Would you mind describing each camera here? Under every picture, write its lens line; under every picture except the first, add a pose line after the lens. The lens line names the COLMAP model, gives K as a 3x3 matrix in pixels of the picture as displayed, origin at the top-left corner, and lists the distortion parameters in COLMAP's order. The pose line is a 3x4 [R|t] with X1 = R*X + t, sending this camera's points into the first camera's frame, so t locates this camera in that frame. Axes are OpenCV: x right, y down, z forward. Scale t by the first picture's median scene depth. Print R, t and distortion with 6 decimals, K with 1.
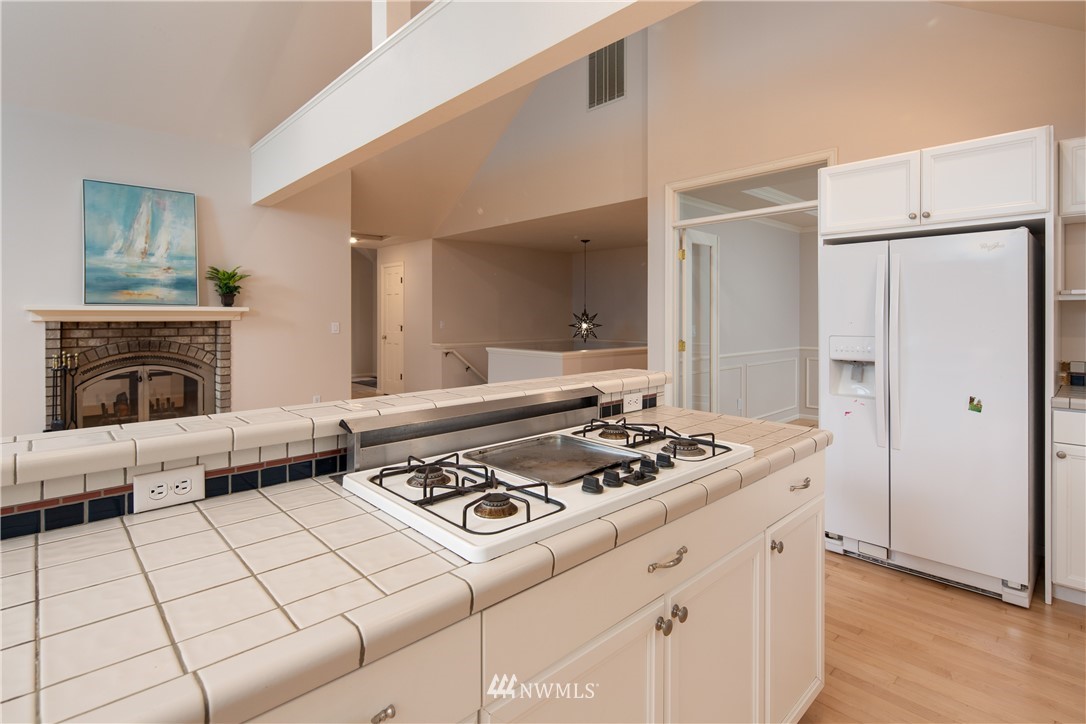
lens RADIAL K [[533.5, 0, 548.6], [0, 533.5, 318.3], [0, 0, 1]] dist [0.001256, -0.000538]
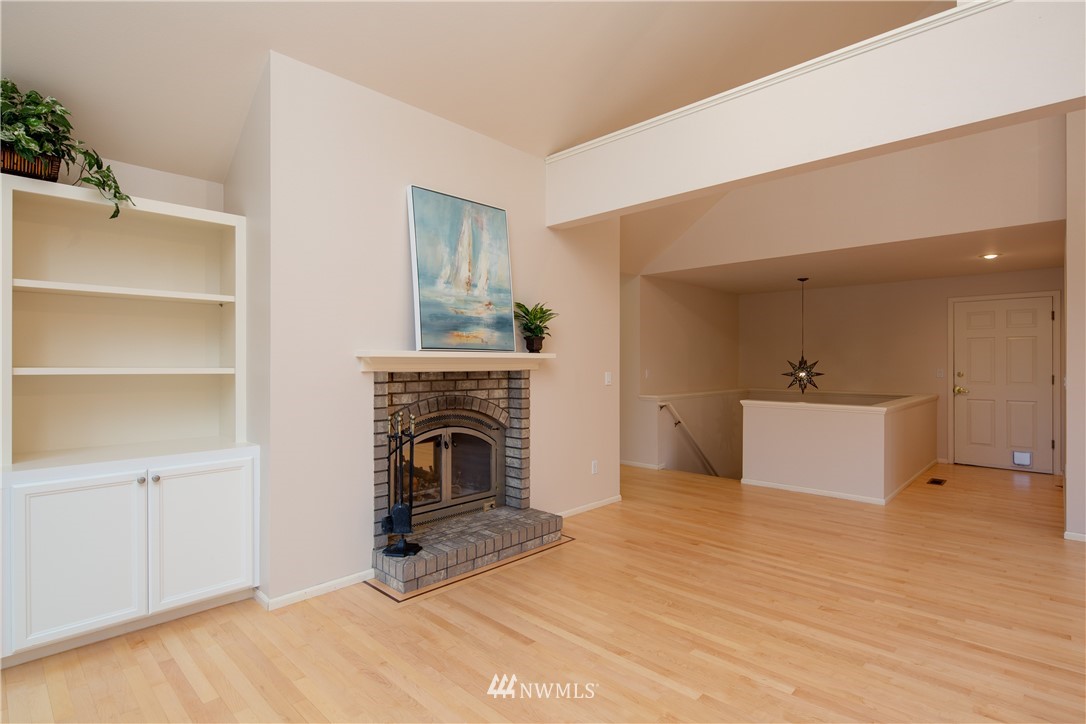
lens RADIAL K [[533.2, 0, 548.6], [0, 533.2, 364.0], [0, 0, 1]] dist [-0.001569, -0.000570]
pose [[0.998978, -0.003114, 0.045101, -0.657627], [0.003338, 0.999982, -0.004891, -0.000997], [-0.045085, 0.005036, 0.998970, 0.213317]]
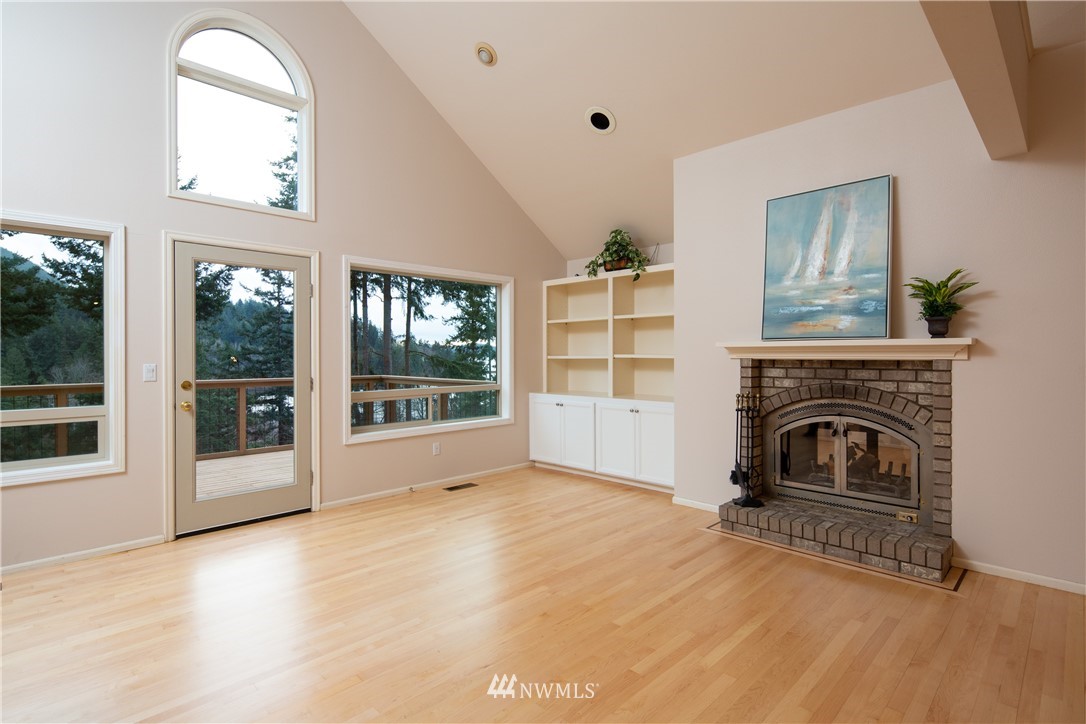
lens RADIAL K [[531.0, 0, 539.2], [0, 531.0, 357.0], [0, 0, 1]] dist [-0.001758, -0.000538]
pose [[0.017586, 0.004904, -0.999833, 0.013226], [-0.002702, 0.999985, 0.004857, -0.000965], [0.999842, 0.002616, 0.017599, 0.555657]]
